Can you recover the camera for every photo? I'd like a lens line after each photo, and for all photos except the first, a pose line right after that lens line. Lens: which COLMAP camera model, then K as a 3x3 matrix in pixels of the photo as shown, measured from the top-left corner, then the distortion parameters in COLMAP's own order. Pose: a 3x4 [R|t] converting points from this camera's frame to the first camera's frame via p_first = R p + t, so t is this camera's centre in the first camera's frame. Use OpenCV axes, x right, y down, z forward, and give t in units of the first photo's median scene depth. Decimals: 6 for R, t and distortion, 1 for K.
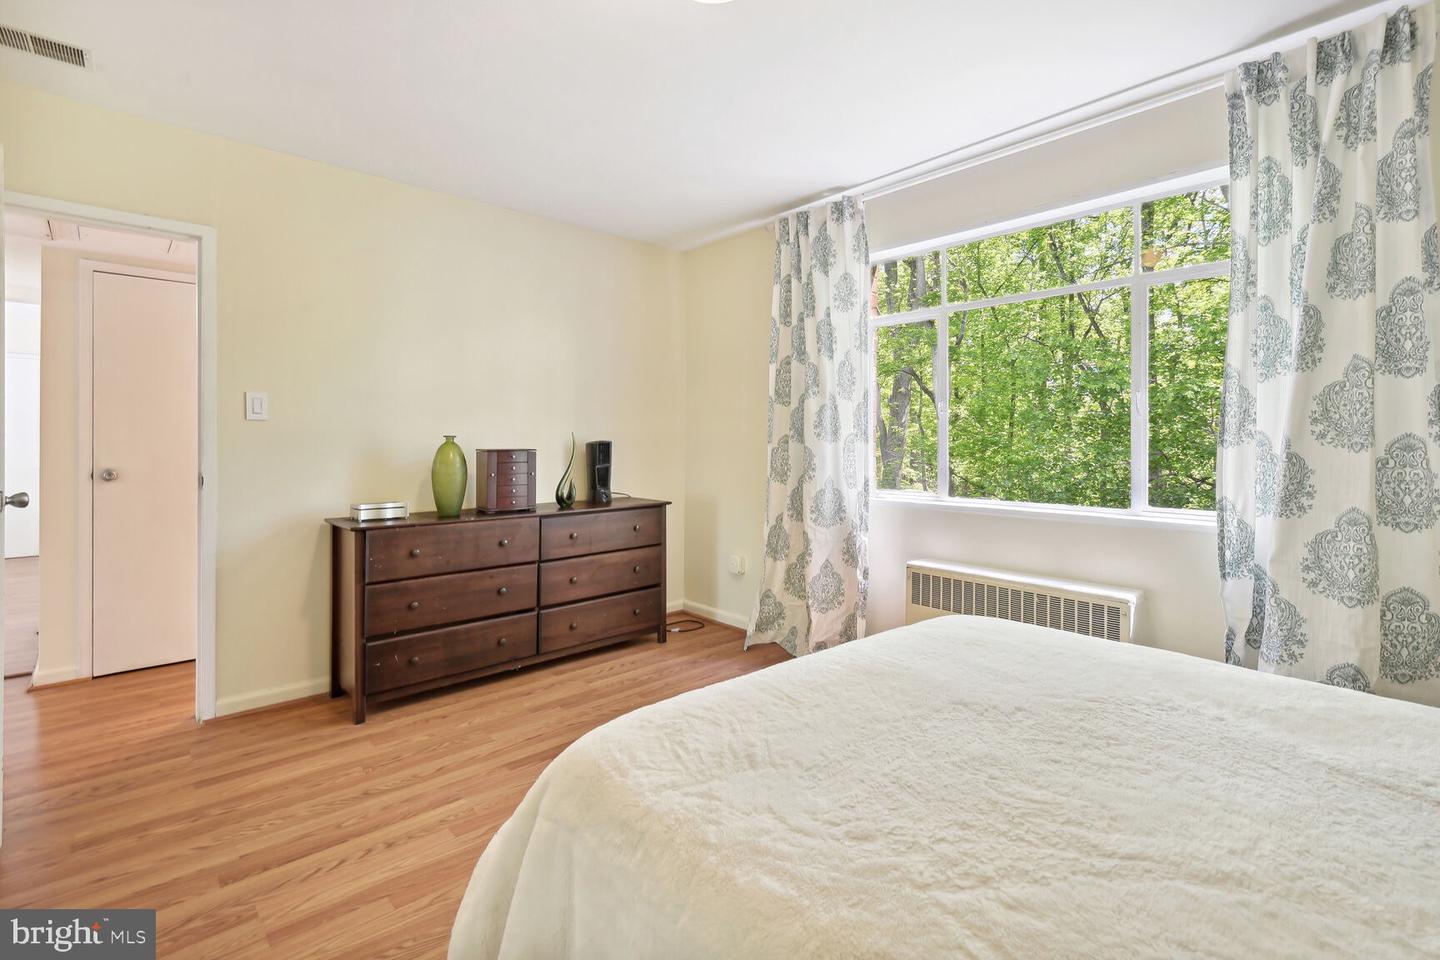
lens RADIAL K [[668.1, 0, 728.9], [0, 668.1, 445.0], [0, 0, 1]] dist [0.011763, -0.000826]
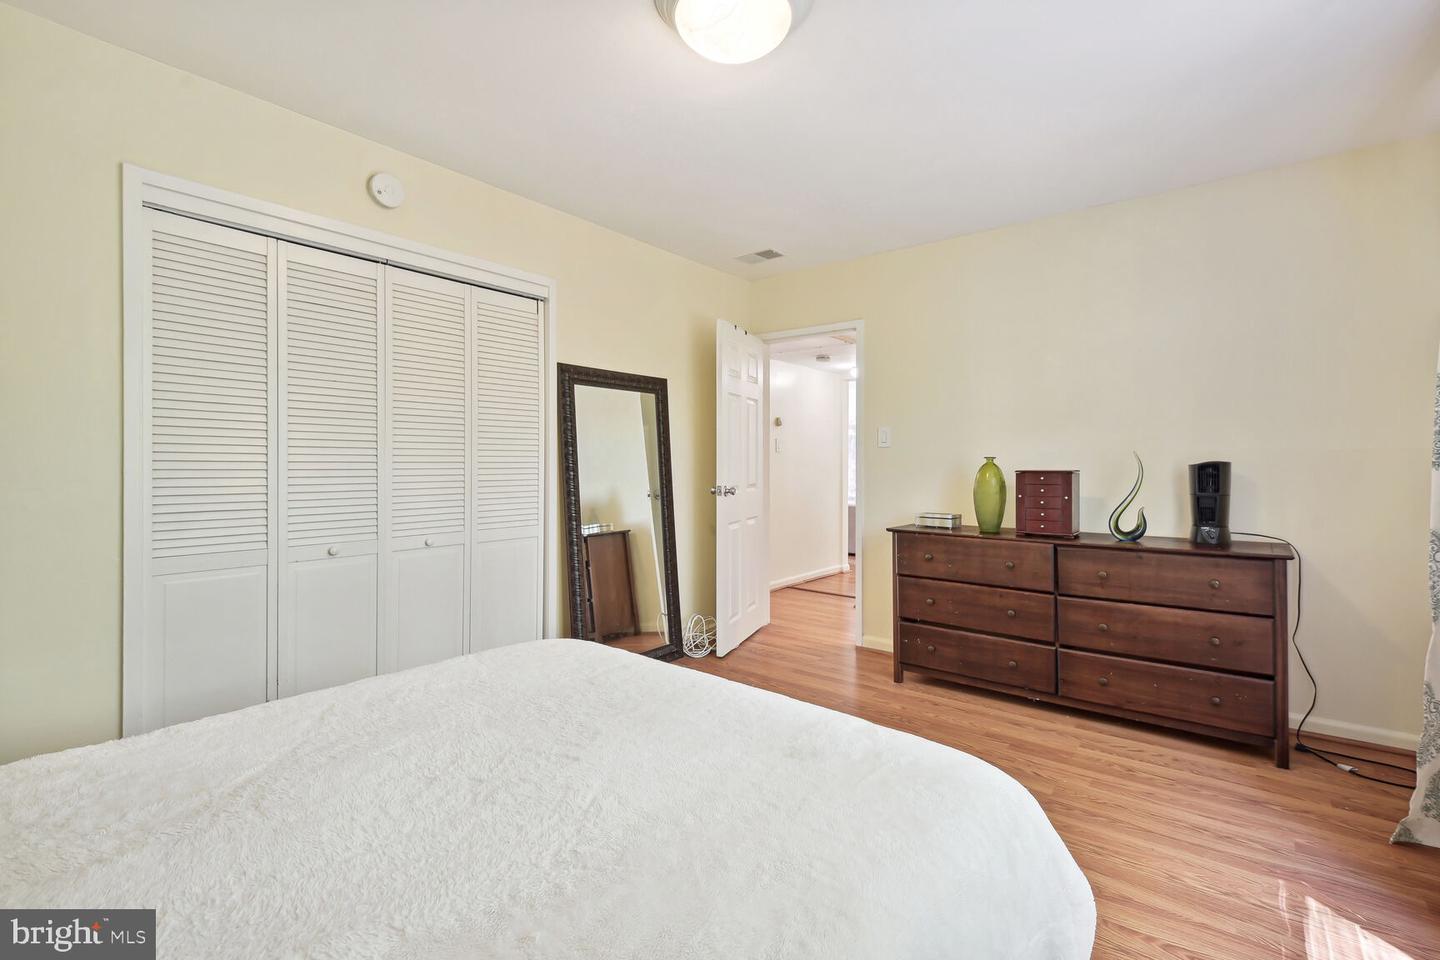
lens RADIAL K [[633.2, 0, 726.0], [0, 633.2, 467.2], [0, 0, 1]] dist [0.002804, -0.000266]
pose [[0.156414, 0.006098, -0.987673, 0.514506], [-0.010293, 0.999937, 0.004544, 0.002049], [0.987638, 0.009456, 0.156467, 0.426355]]
